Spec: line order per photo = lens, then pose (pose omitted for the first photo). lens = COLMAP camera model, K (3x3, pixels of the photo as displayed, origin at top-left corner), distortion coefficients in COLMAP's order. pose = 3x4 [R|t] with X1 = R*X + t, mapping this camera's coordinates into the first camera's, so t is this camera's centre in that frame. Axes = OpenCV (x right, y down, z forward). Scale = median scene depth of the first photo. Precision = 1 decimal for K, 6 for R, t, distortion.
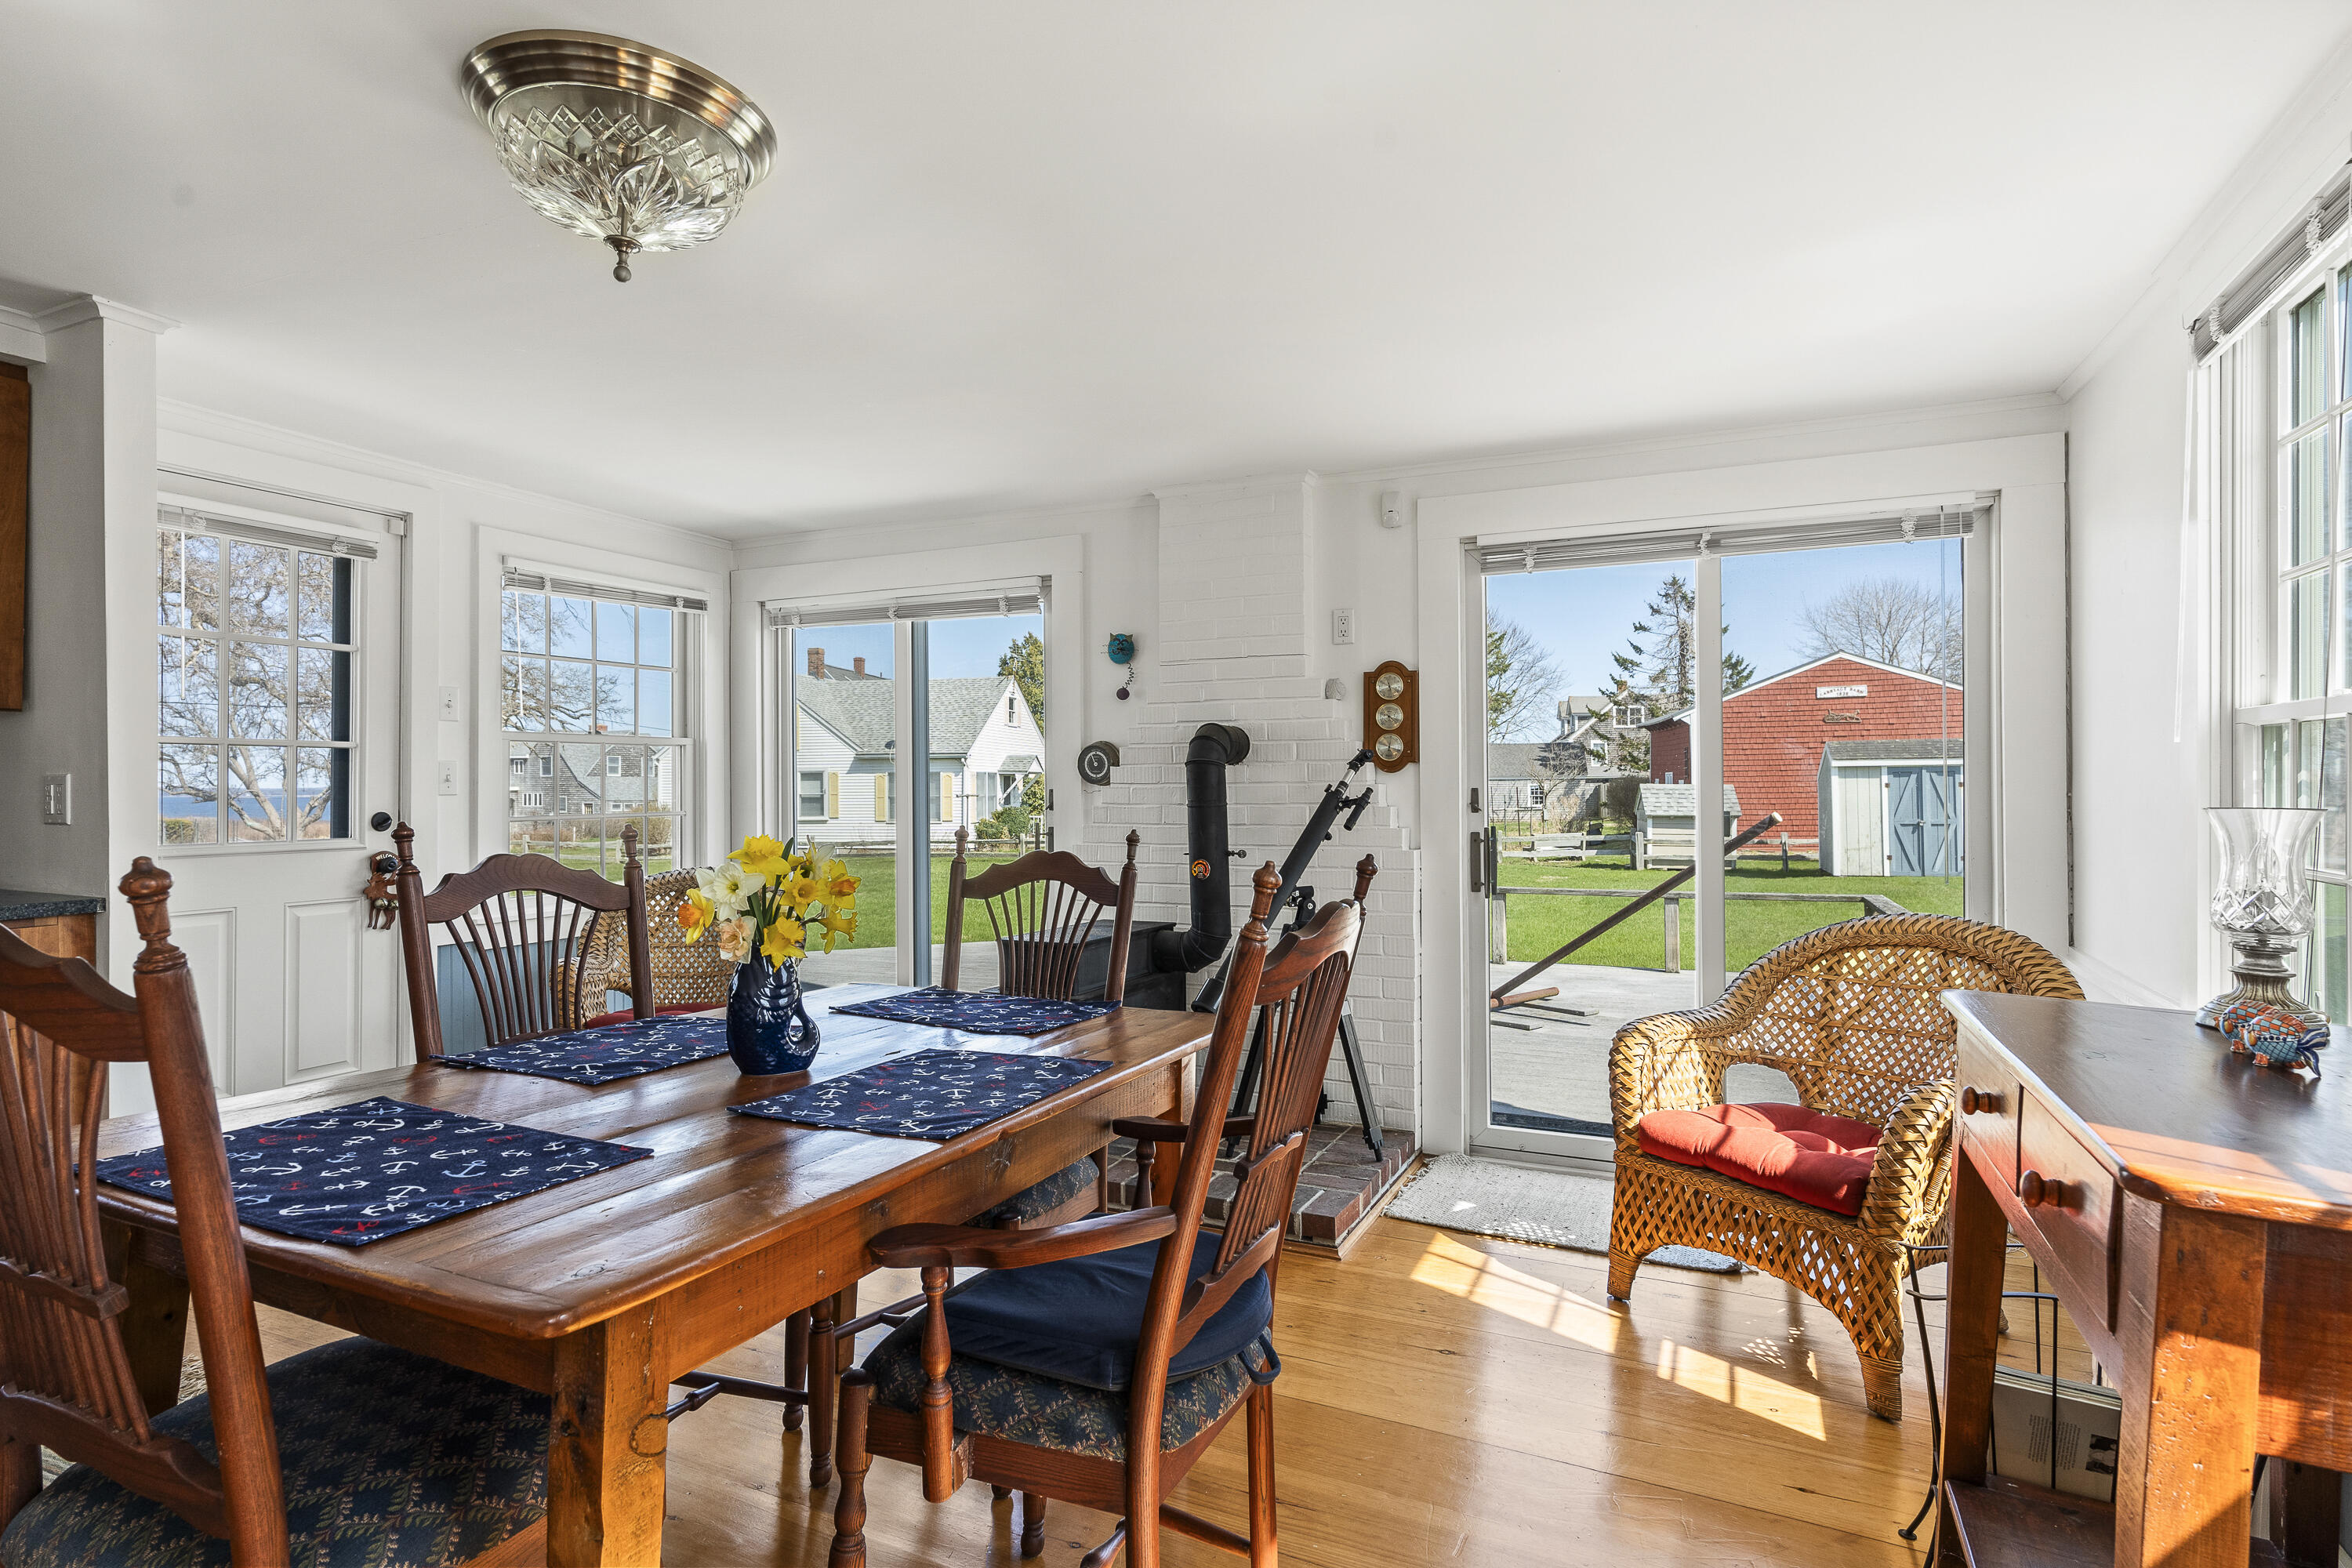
lens RADIAL K [[1204.8, 0, 1171.0], [0, 1204.8, 778.4], [0, 0, 1]] dist [-0.005407, 0.002025]
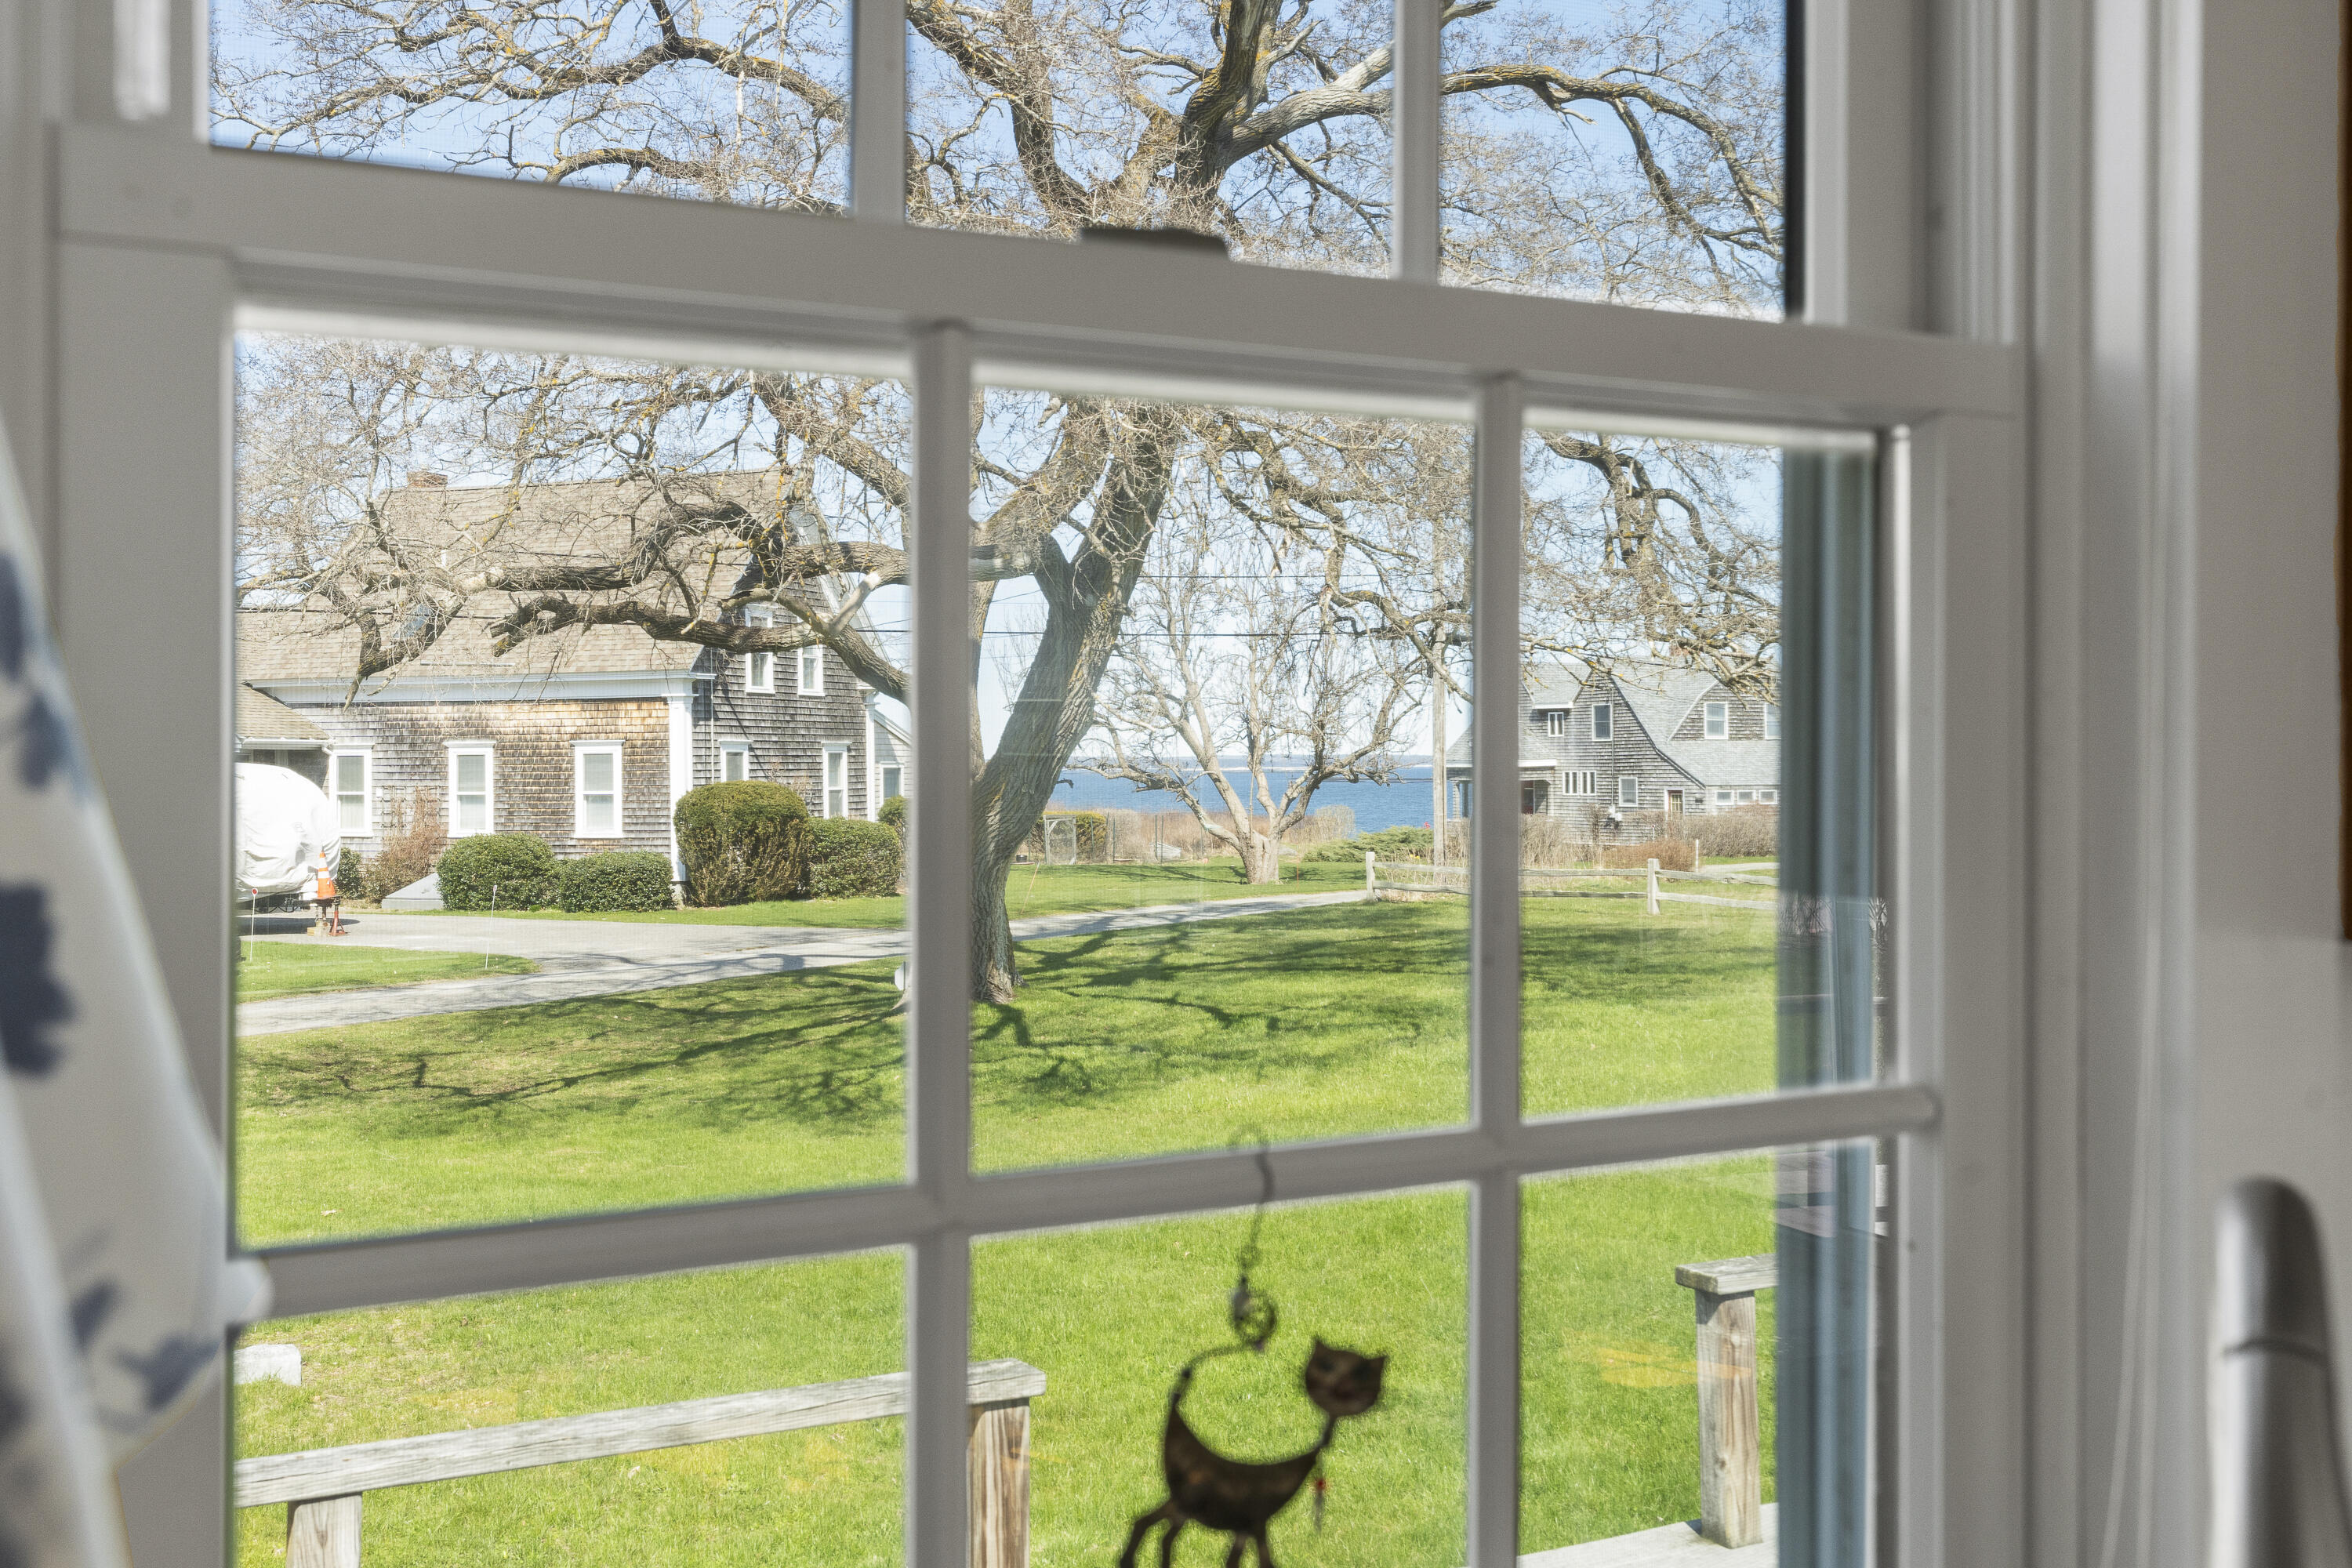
lens RADIAL K [[2345.9, 0, 1175.7], [0, 2345.9, 770.4], [0, 0, 1]] dist [0.002428, 0.000000]
pose [[0.806950, 0.000422, -0.590620, -0.802749], [0.008737, 0.999882, 0.012652, -0.064889], [0.590555, -0.015370, 0.806851, 0.274734]]
